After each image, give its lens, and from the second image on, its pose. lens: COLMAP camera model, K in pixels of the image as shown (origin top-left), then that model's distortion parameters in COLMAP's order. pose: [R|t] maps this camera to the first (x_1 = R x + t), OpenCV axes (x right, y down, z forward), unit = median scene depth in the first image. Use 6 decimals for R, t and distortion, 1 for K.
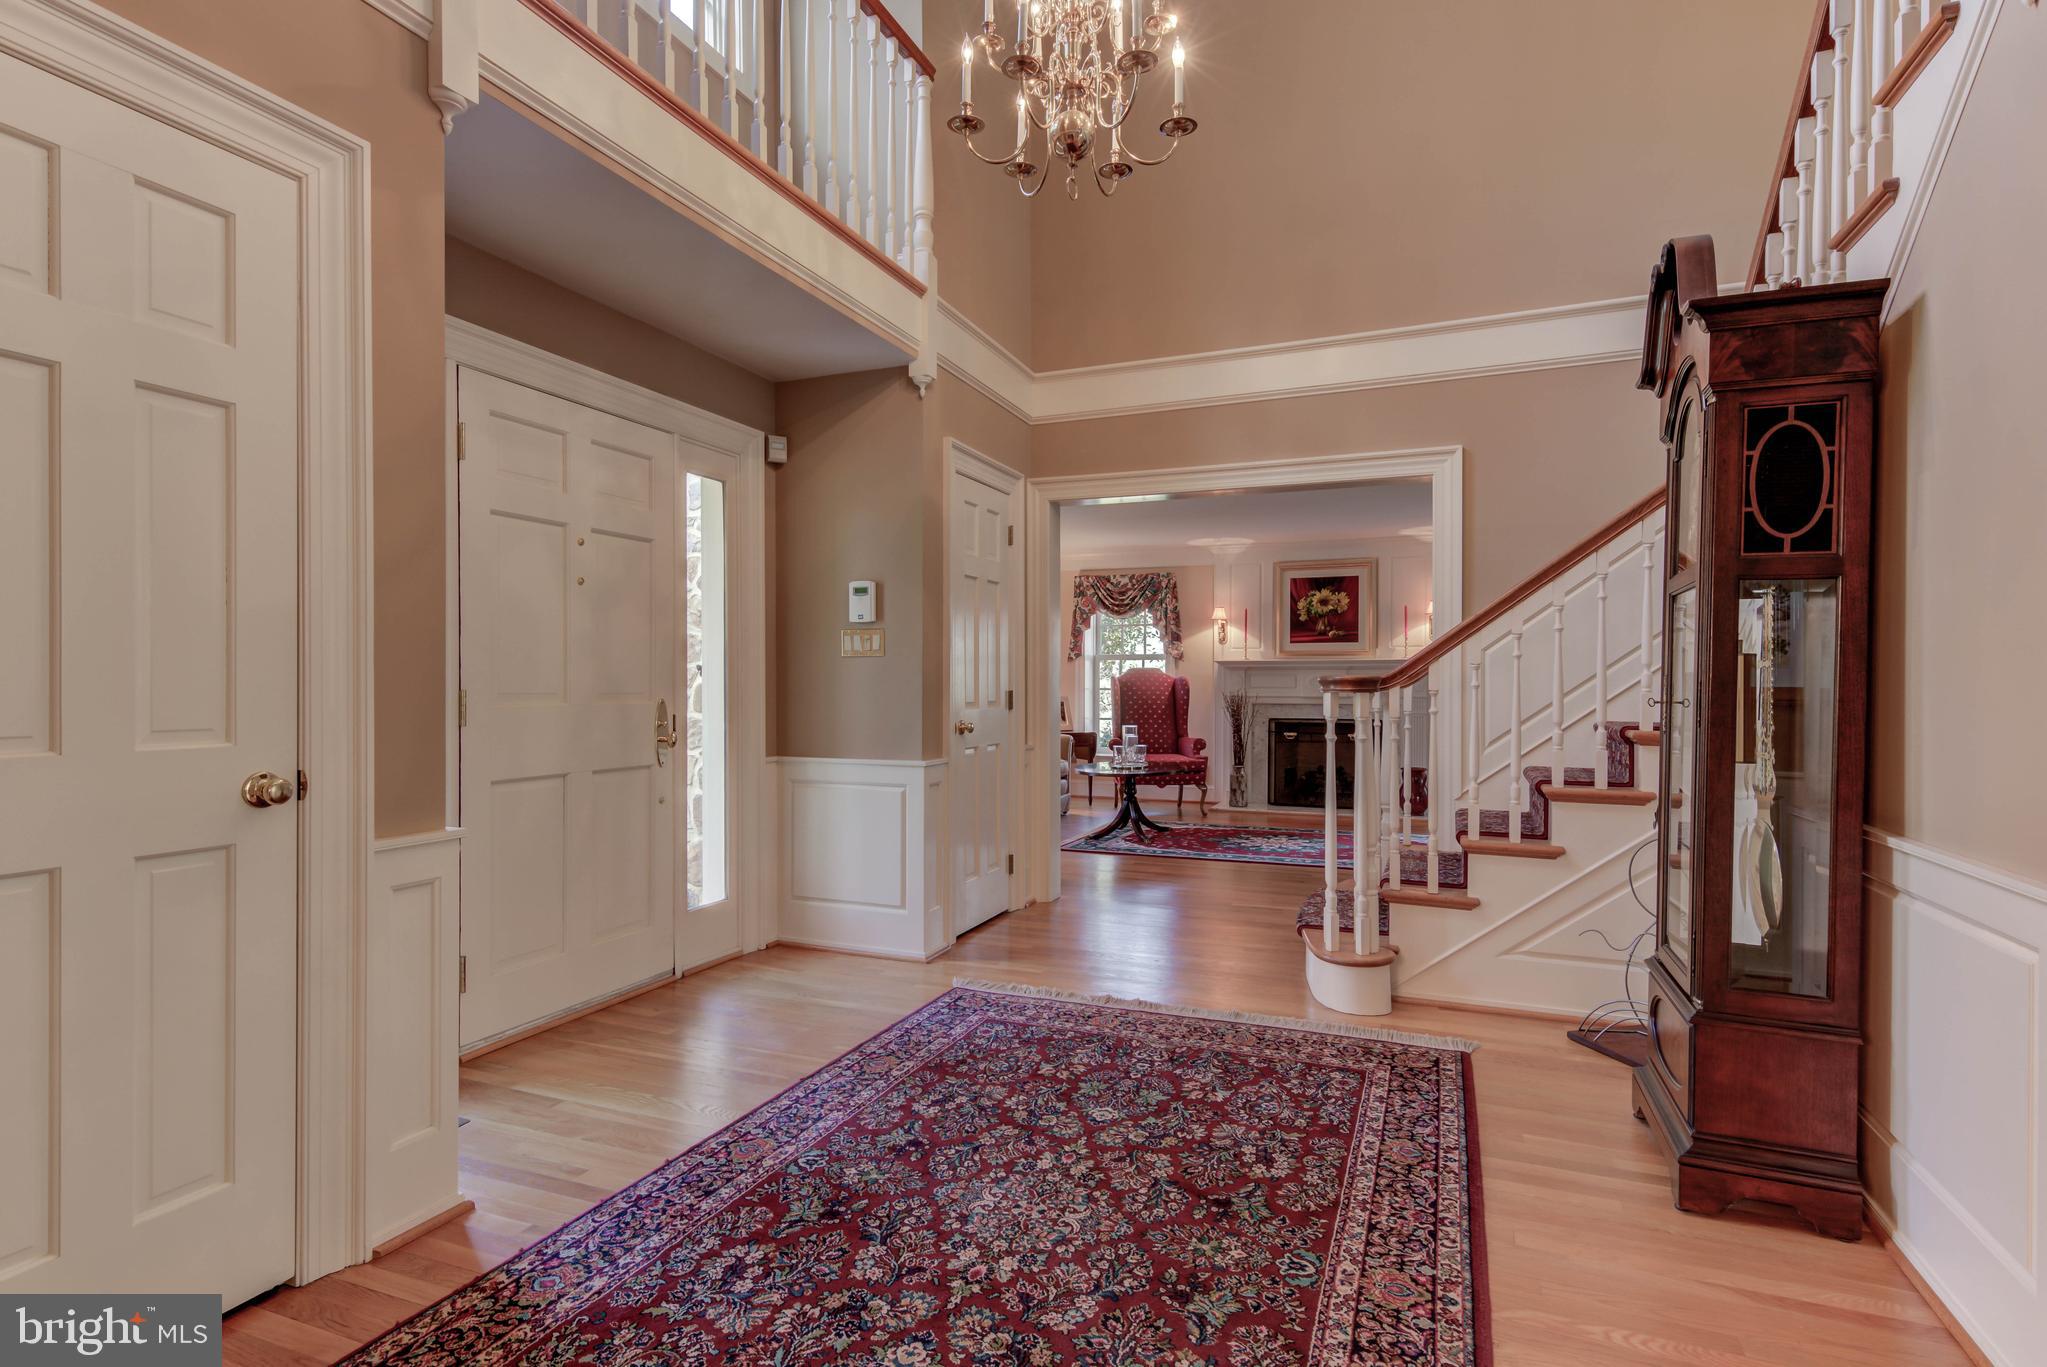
lens RADIAL K [[1026.1, 0, 1024.7], [0, 1026.1, 689.8], [0, 0, 1]] dist [0.026569, -0.011791]
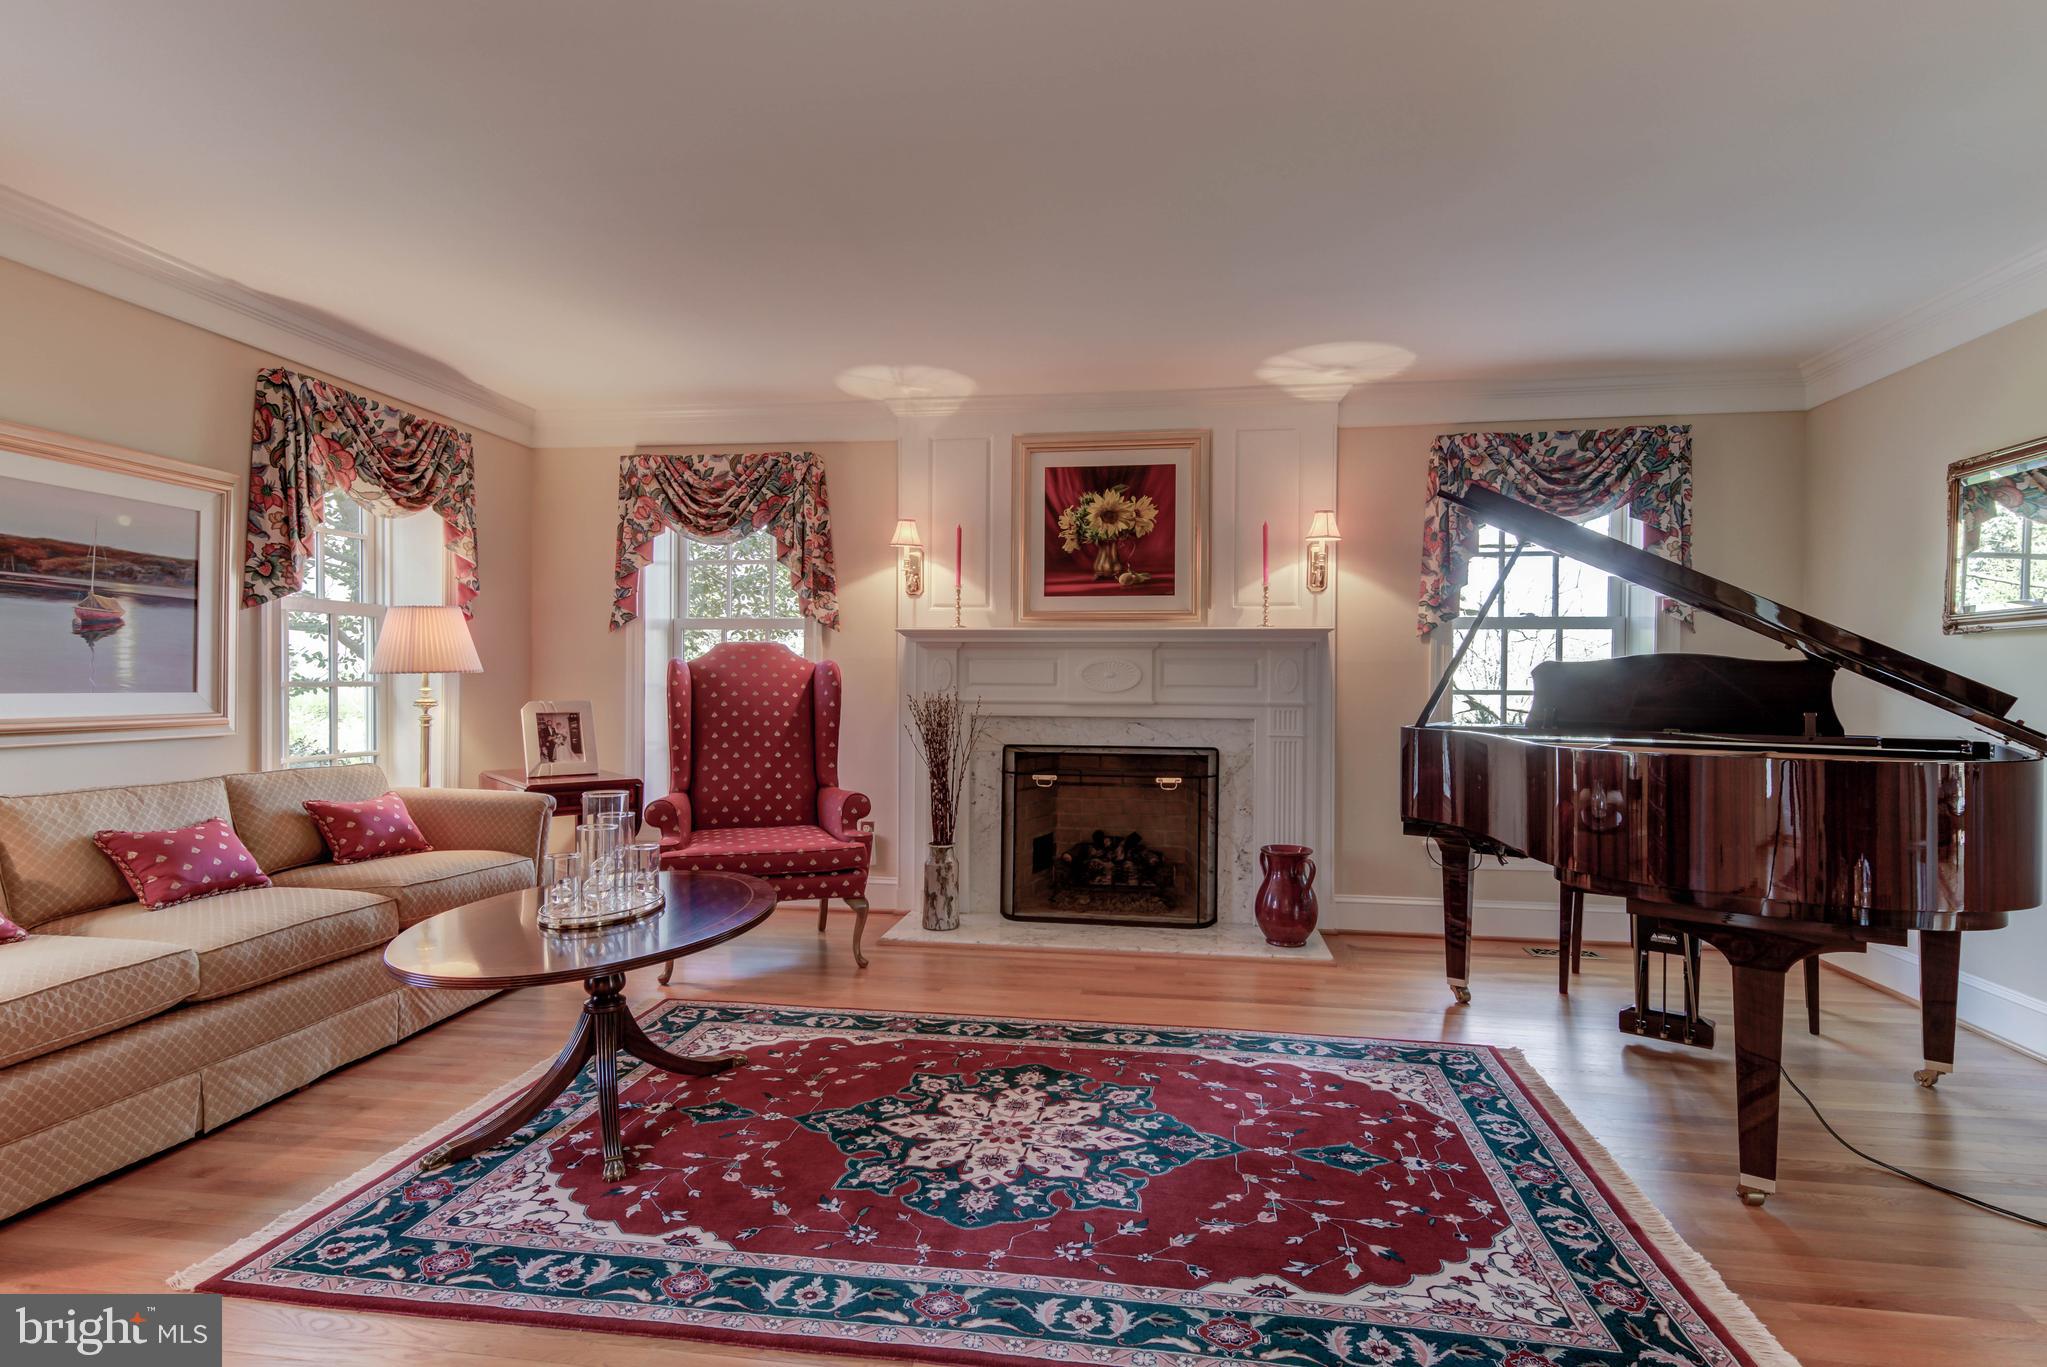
lens RADIAL K [[1026.1, 0, 1024.7], [0, 1026.1, 689.8], [0, 0, 1]] dist [0.026569, -0.011791]
pose [[0.969425, 0.002363, 0.245375, 0.411251], [-0.003361, 0.999988, 0.003650, -0.004020], [-0.245363, -0.004363, 0.969421, 1.687115]]
